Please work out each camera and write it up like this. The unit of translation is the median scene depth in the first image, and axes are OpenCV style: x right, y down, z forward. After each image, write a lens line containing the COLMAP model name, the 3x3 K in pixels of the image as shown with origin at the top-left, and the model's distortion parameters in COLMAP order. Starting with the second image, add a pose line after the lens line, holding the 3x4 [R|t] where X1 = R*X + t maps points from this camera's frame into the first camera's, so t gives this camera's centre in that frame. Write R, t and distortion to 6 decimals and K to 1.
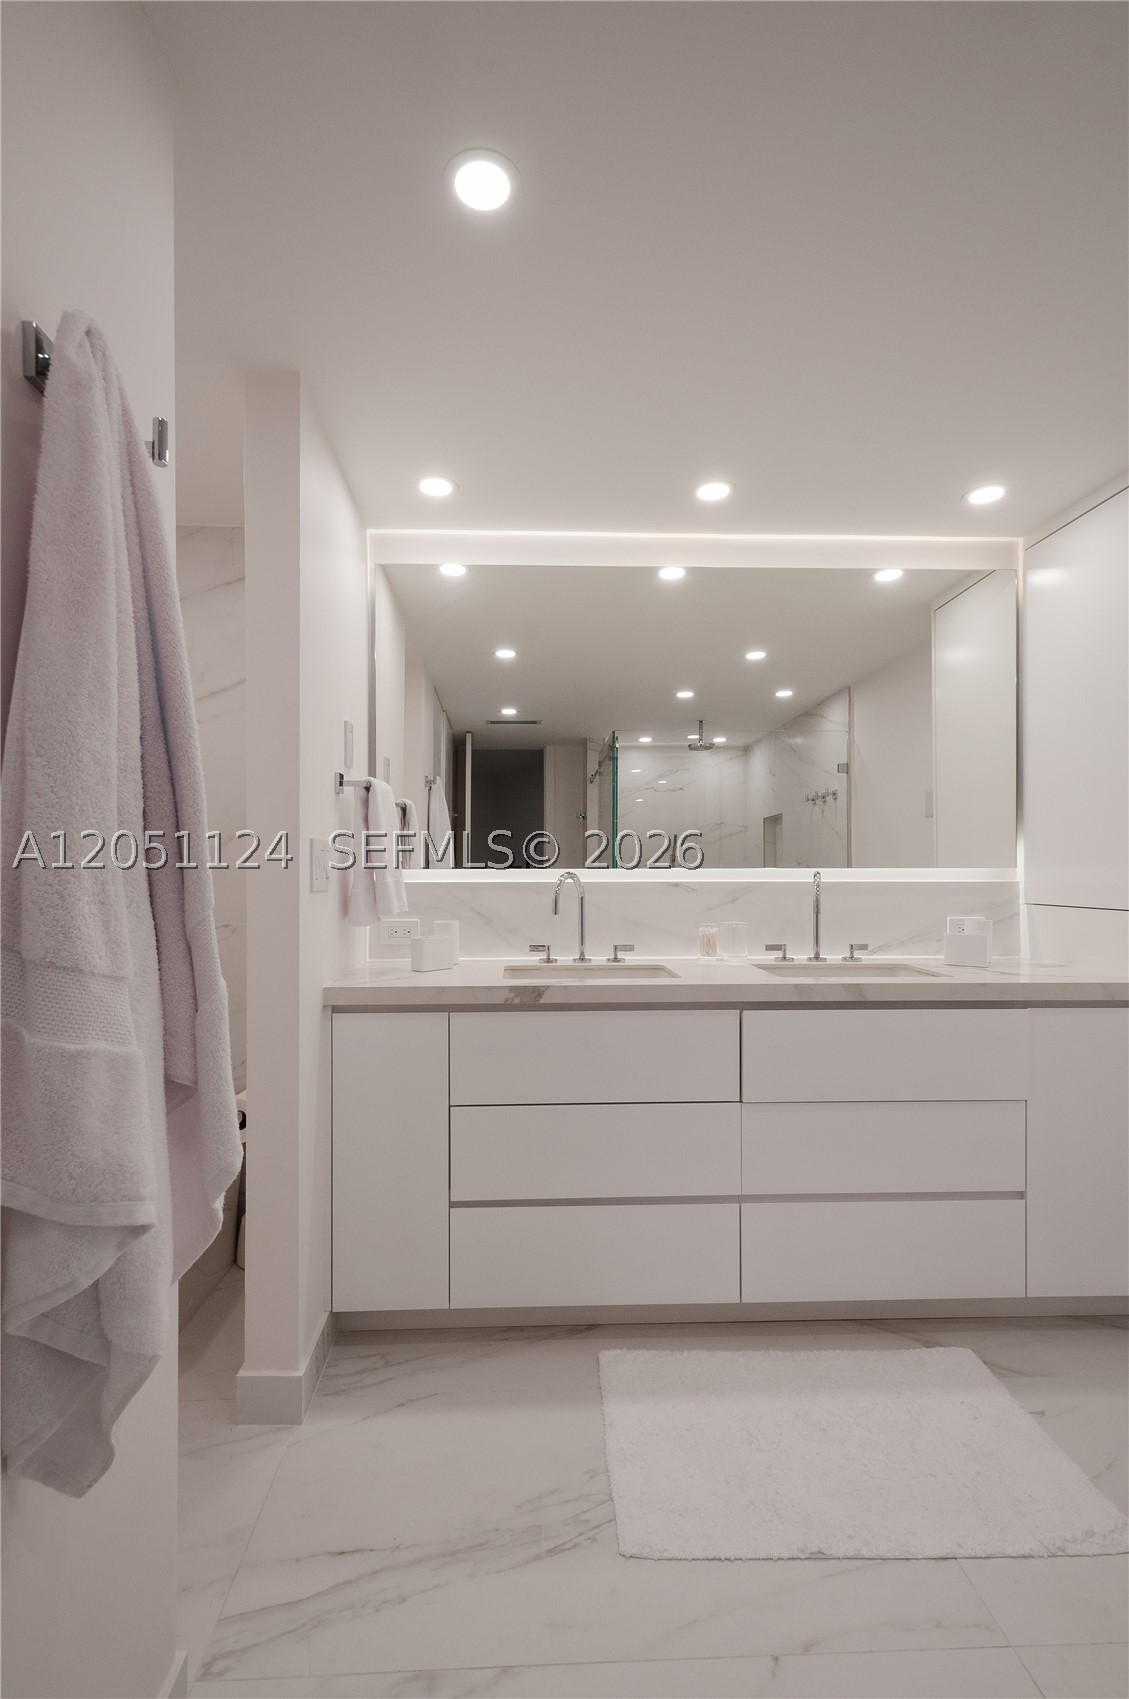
lens RADIAL K [[751.8, 0, 560.7], [0, 751.8, 861.3], [0, 0, 1]] dist [0.007486, -0.003321]
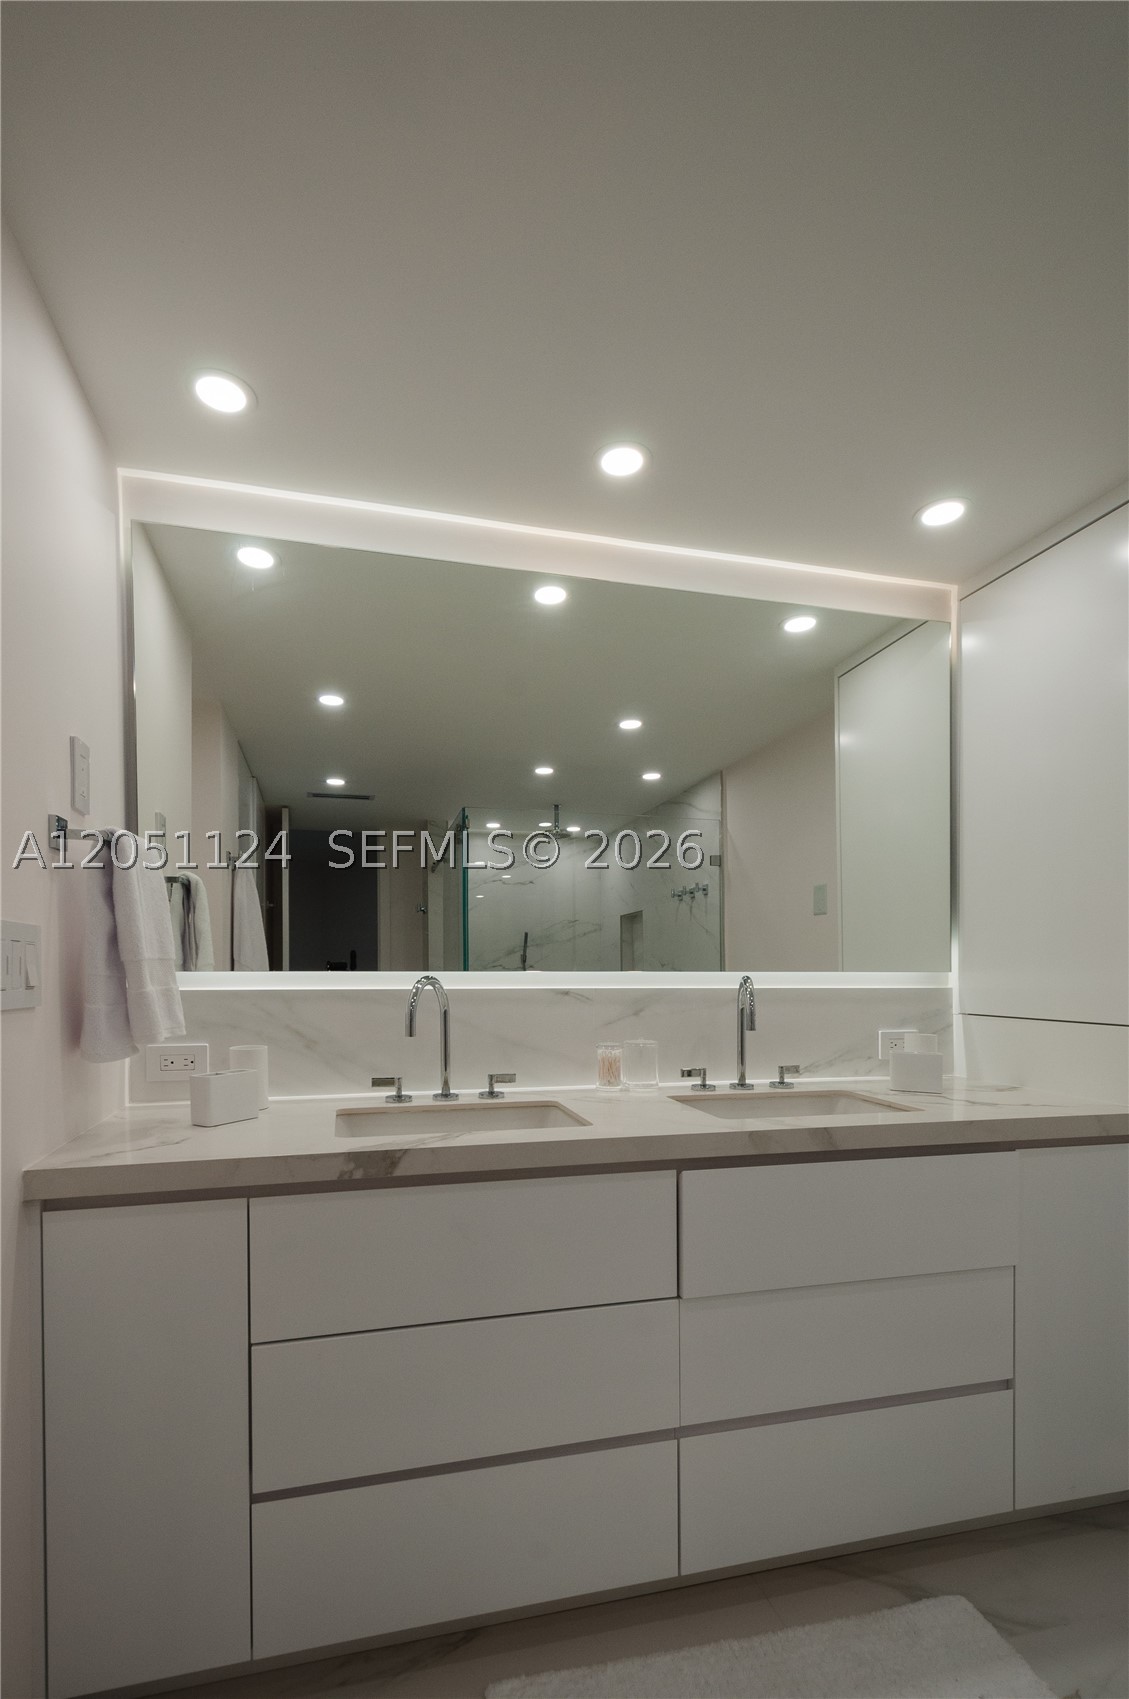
lens RADIAL K [[751.8, 0, 535.9], [0, 751.8, 997.5], [0, 0, 1]] dist [0.007486, -0.003321]
pose [[0.981324, -0.003869, 0.192322, -0.023796], [-0.005196, 0.998900, 0.046609, 0.000534], [-0.192291, -0.046738, 0.980224, 0.254460]]
